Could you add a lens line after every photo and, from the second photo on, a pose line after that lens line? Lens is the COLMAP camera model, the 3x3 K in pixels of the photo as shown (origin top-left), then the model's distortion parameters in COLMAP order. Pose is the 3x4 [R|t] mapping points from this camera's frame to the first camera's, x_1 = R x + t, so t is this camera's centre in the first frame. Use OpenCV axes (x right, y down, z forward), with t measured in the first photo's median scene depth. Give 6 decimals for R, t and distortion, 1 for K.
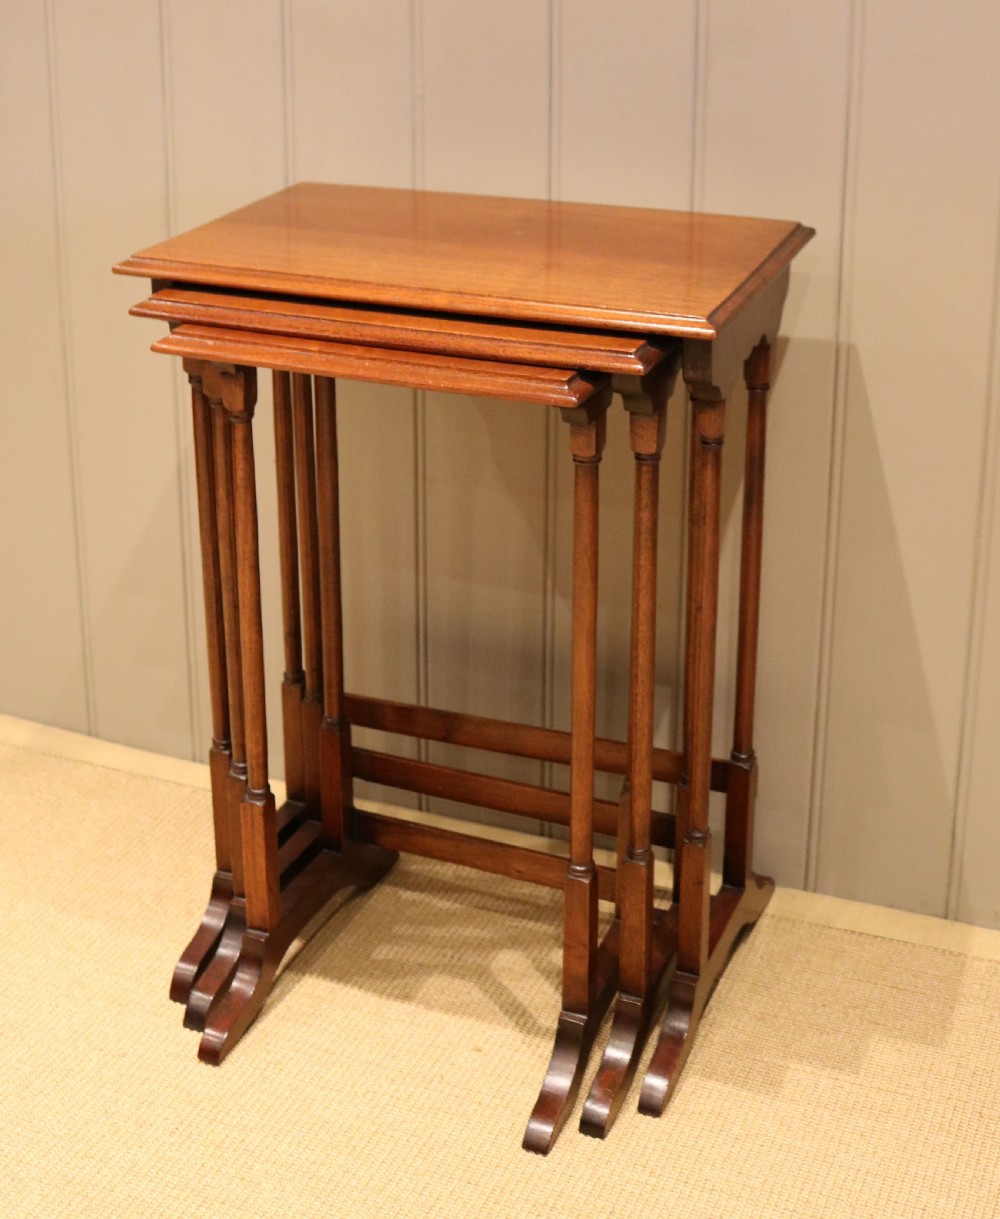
lens RADIAL K [[1967.9, 0, 485.3], [0, 1967.9, 448.6], [0, 0, 1]] dist [-0.166146, 0.356428]
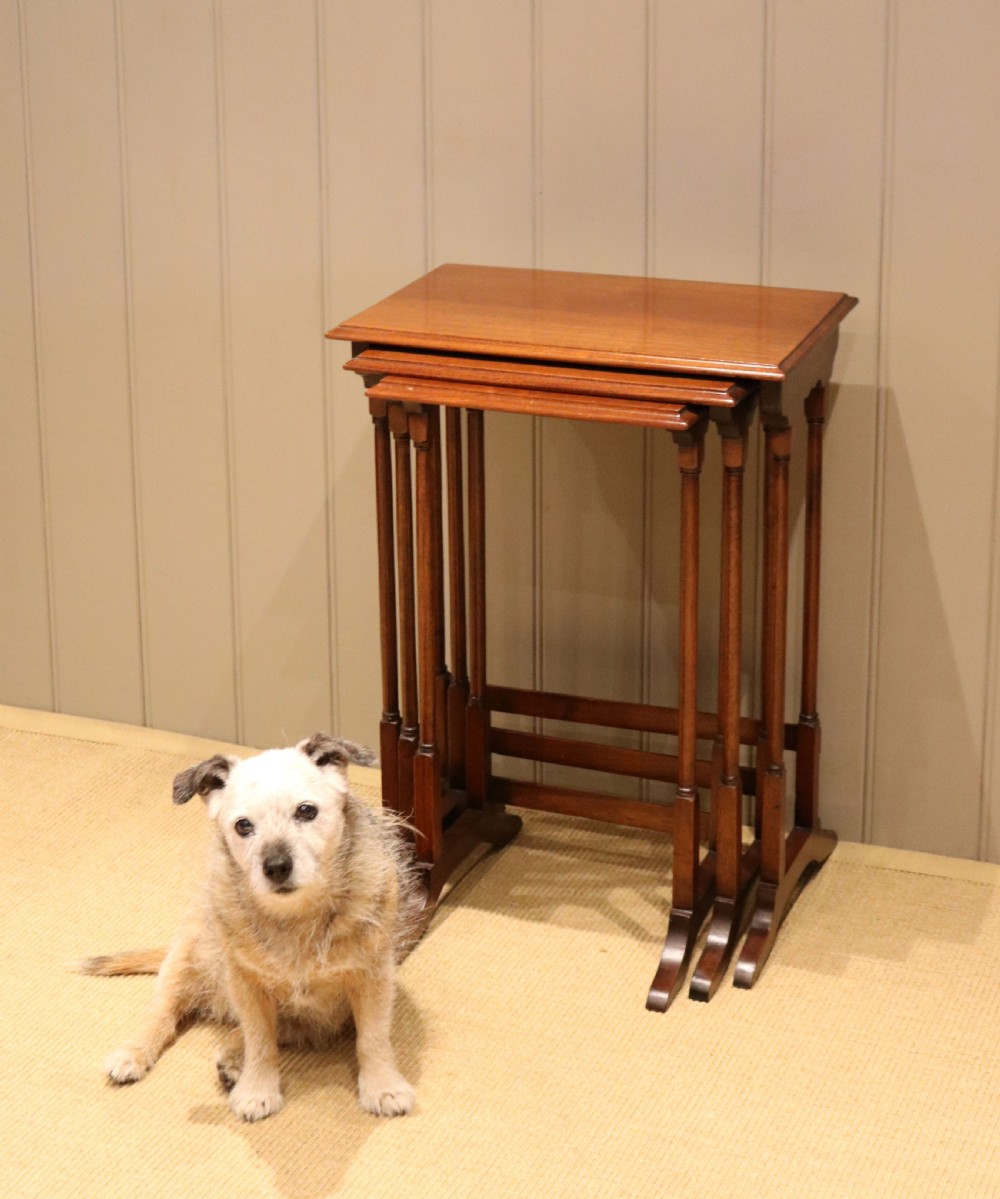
lens RADIAL K [[2599.1, 0, 503.1], [0, 2599.1, 501.9], [0, 0, 1]] dist [-0.127931, 0.588878]
pose [[0.999744, -0.013018, 0.018531, -0.092175], [0.013521, 0.999537, -0.027274, 0.061046], [-0.018167, 0.027518, 0.999456, -0.654237]]
